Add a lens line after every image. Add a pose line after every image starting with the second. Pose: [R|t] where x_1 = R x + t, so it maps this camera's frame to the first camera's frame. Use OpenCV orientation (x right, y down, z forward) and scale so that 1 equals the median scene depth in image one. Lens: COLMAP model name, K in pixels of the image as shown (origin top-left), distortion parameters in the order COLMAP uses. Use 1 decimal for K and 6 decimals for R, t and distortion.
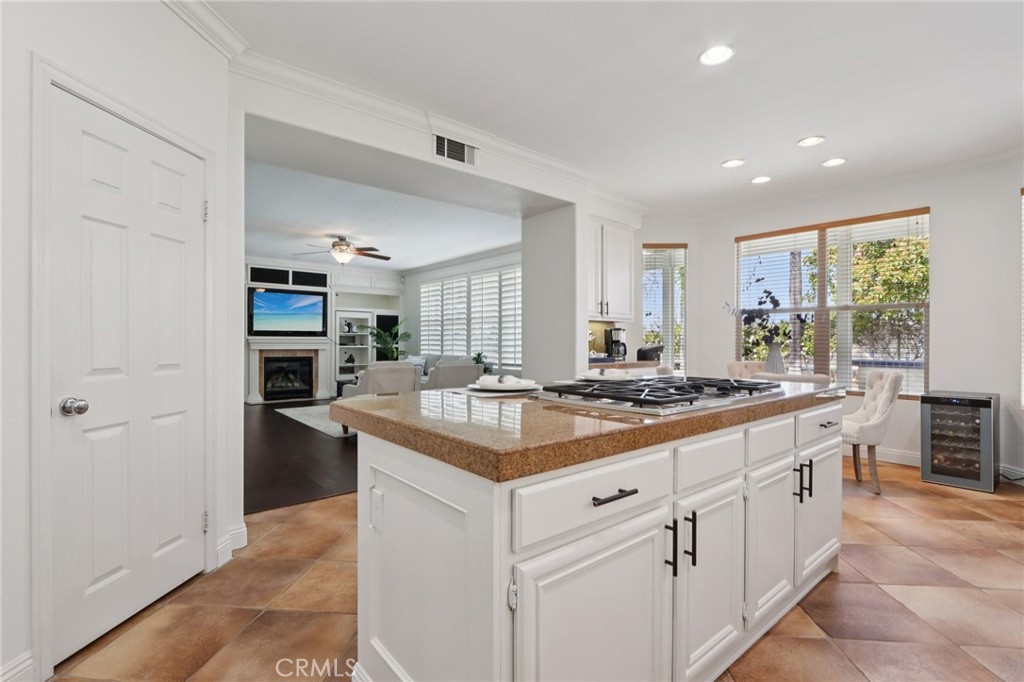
lens RADIAL K [[475.6, 0, 511.4], [0, 475.6, 340.6], [0, 0, 1]] dist [-0.019427, 0.002819]
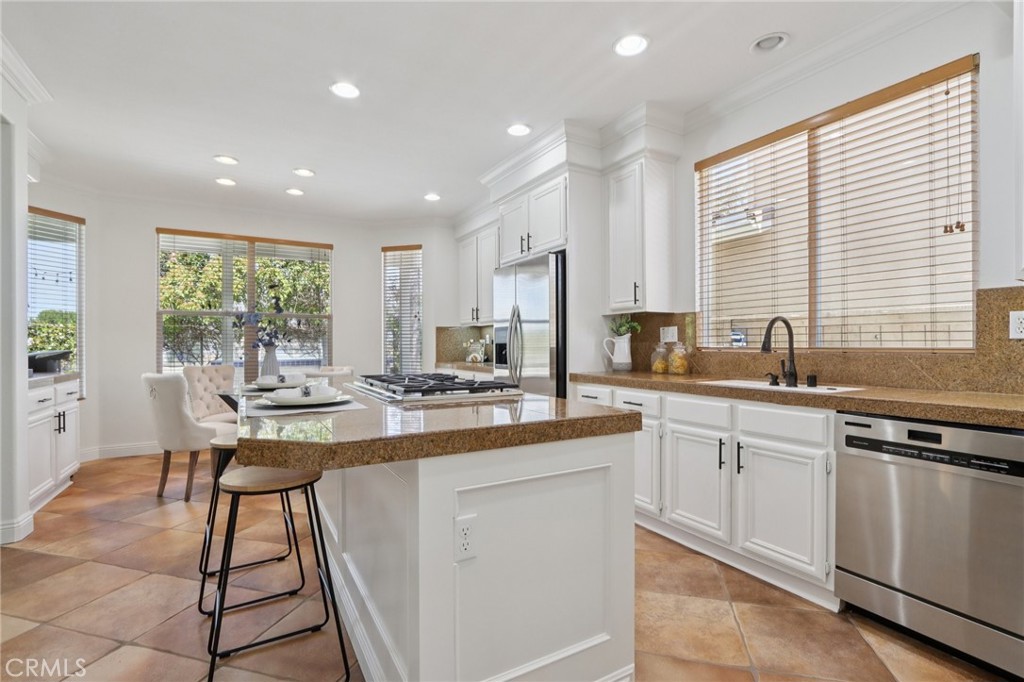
lens RADIAL K [[475.6, 0, 513.7], [0, 475.6, 343.0], [0, 0, 1]] dist [-0.019427, 0.002819]
pose [[0.170744, -0.002827, 0.985311, -0.161793], [0.003156, 0.999992, 0.002323, -0.000825], [-0.985310, 0.002713, 0.170752, 0.110027]]
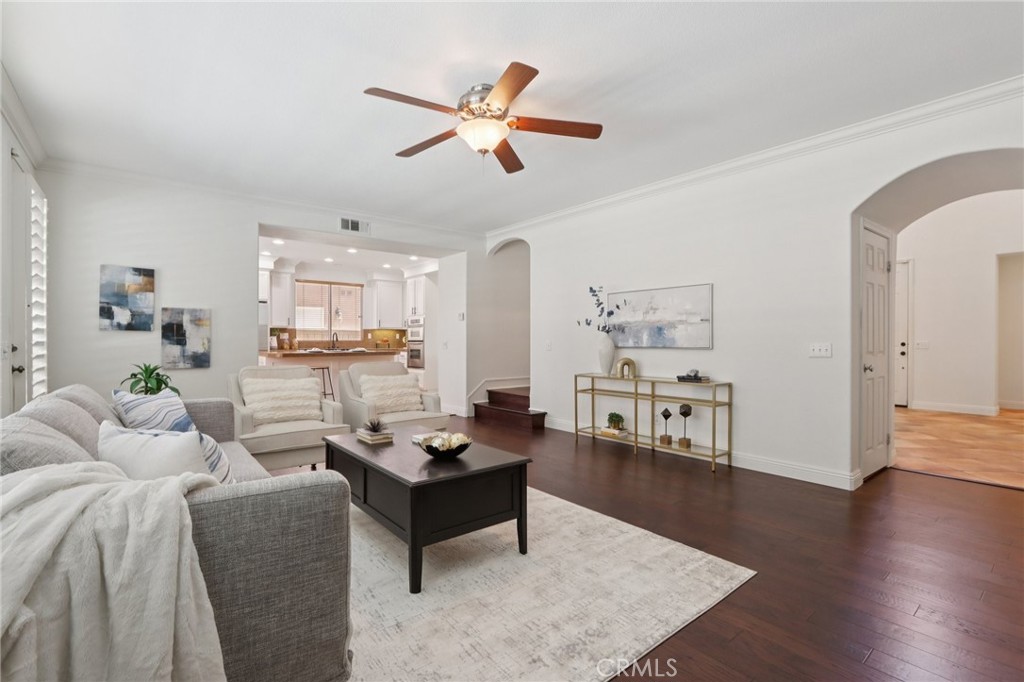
lens RADIAL K [[475.6, 0, 506.8], [0, 475.6, 337.6], [0, 0, 1]] dist [-0.019427, 0.002819]
pose [[-0.999909, -0.003554, 0.013015, -0.272365], [-0.003638, 0.999973, -0.006443, 0.002636], [-0.012992, -0.006489, -0.999895, 1.046673]]
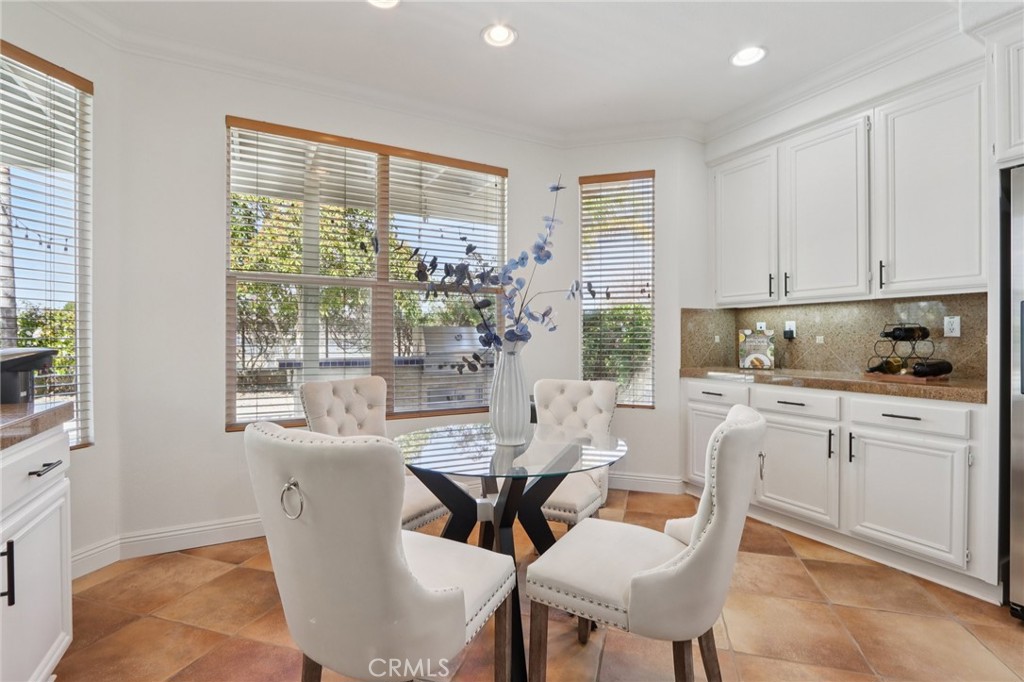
lens RADIAL K [[475.6, 0, 511.8], [0, 475.6, 341.7], [0, 0, 1]] dist [-0.019427, 0.002819]
pose [[0.206248, -0.011365, 0.978434, 0.042745], [-0.002317, 0.999924, 0.012103, 0.000874], [-0.978497, -0.004763, 0.206206, 0.361451]]
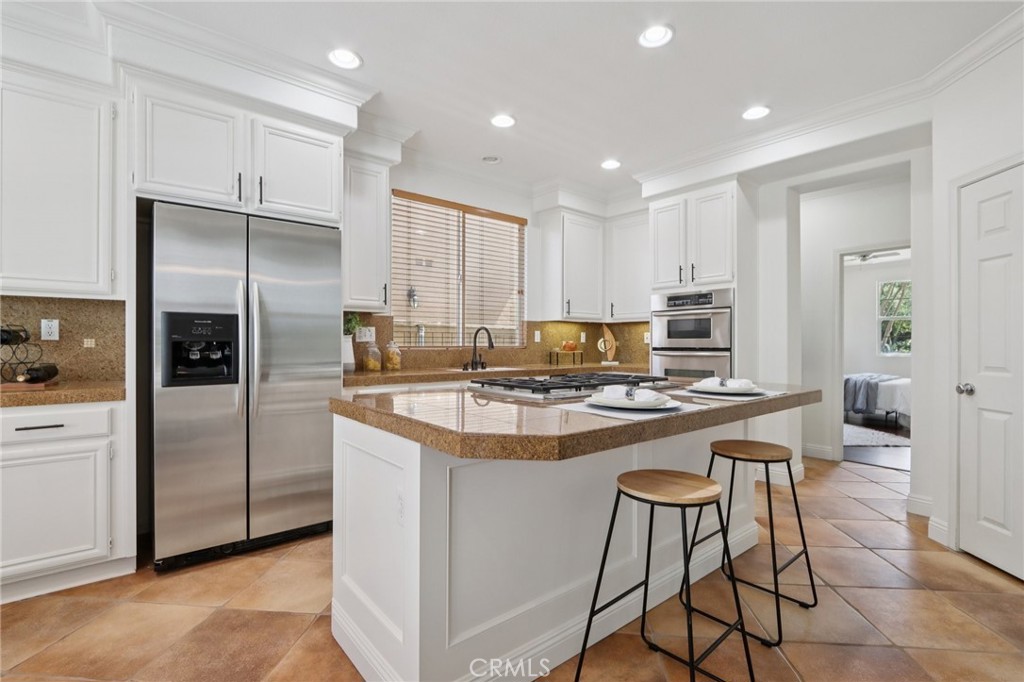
lens RADIAL K [[475.6, 0, 506.6], [0, 475.6, 344.2], [0, 0, 1]] dist [-0.019427, 0.002819]
pose [[-0.999950, -0.007701, -0.006308, 0.099231], [-0.007706, 0.999970, 0.000831, 0.000782], [0.006302, 0.000879, -0.999980, 0.434309]]
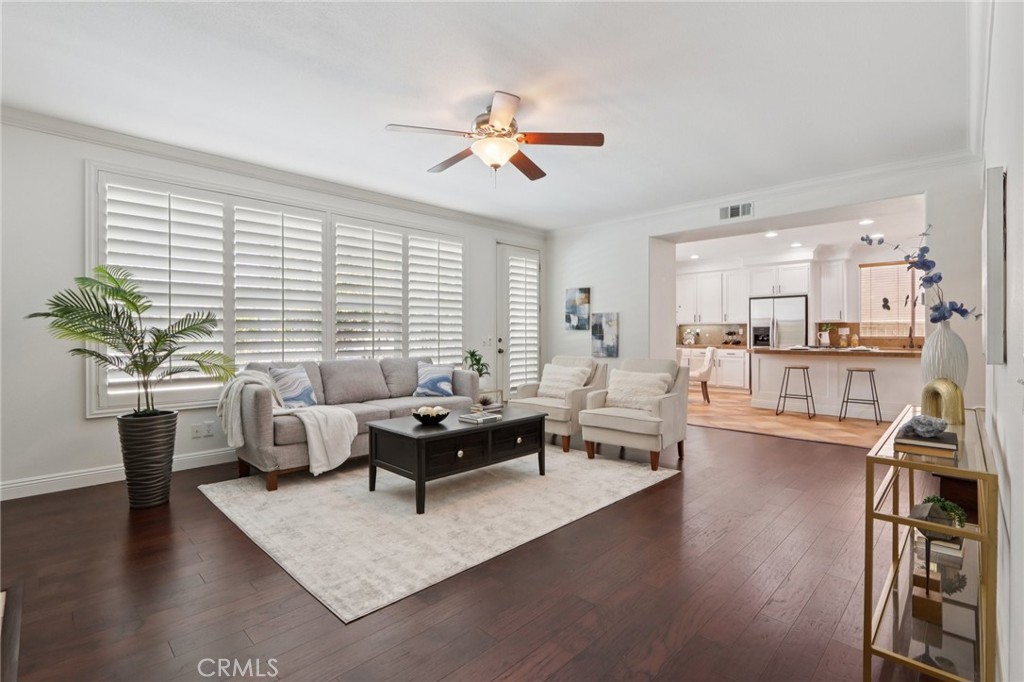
lens RADIAL K [[475.6, 0, 517.6], [0, 475.6, 342.9], [0, 0, 1]] dist [-0.019427, 0.002819]
pose [[-0.107103, -0.020719, 0.994032, -0.599091], [-0.001834, 0.999785, 0.020641, -0.000914], [-0.994246, 0.000388, -0.107118, 0.753252]]
